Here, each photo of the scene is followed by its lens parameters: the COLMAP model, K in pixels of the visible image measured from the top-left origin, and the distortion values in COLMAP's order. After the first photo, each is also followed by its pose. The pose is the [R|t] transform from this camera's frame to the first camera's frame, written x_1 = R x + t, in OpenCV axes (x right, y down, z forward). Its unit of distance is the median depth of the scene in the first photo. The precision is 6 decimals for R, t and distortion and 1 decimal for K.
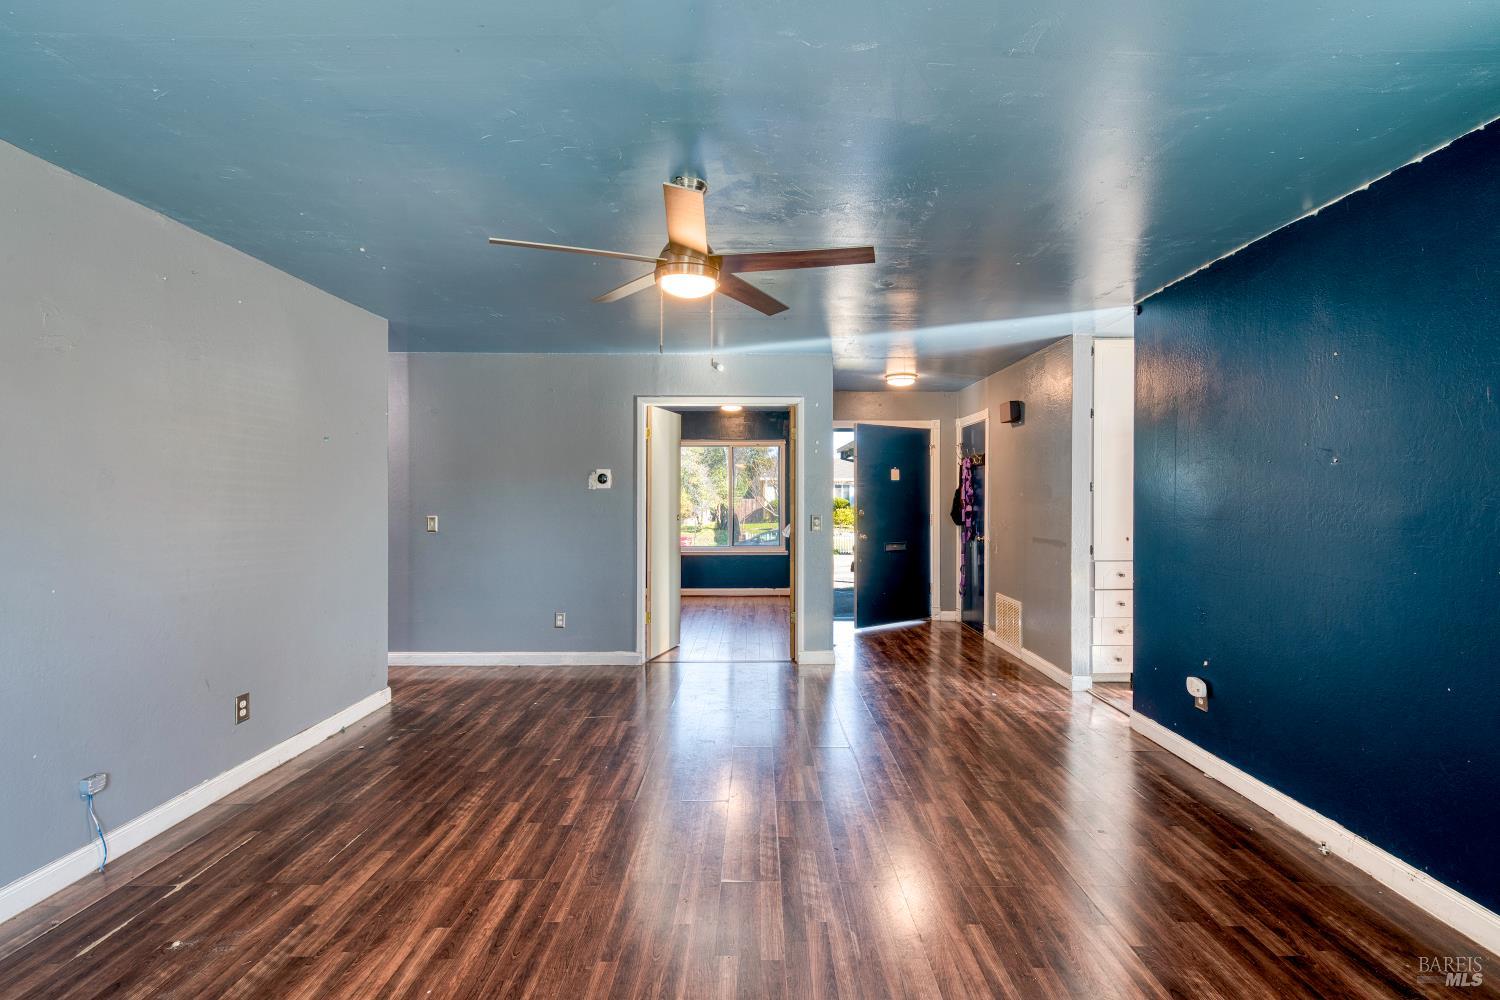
lens RADIAL K [[670.7, 0, 748.0], [0, 670.7, 499.3], [0, 0, 1]] dist [0.001402, -0.003259]
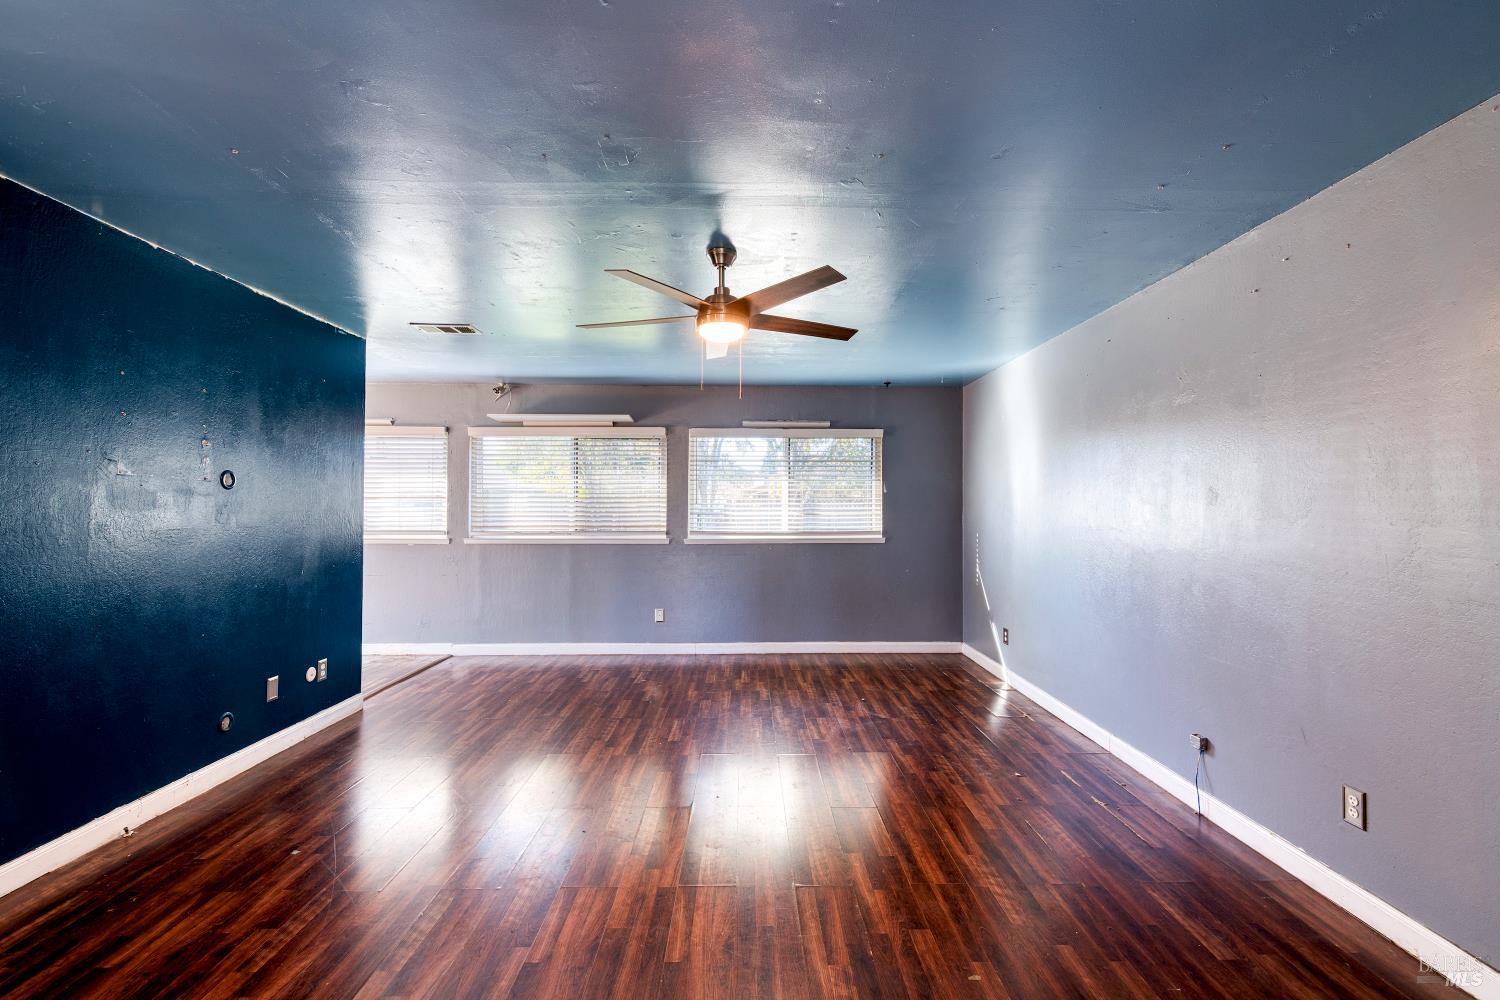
lens RADIAL K [[670.7, 0, 756.3], [0, 670.7, 500.5], [0, 0, 1]] dist [0.001402, -0.003259]
pose [[-0.999659, -0.005185, -0.025587, -0.114357], [-0.005109, 0.999982, -0.003036, -0.013134], [0.025602, -0.002904, -0.999668, 2.058631]]
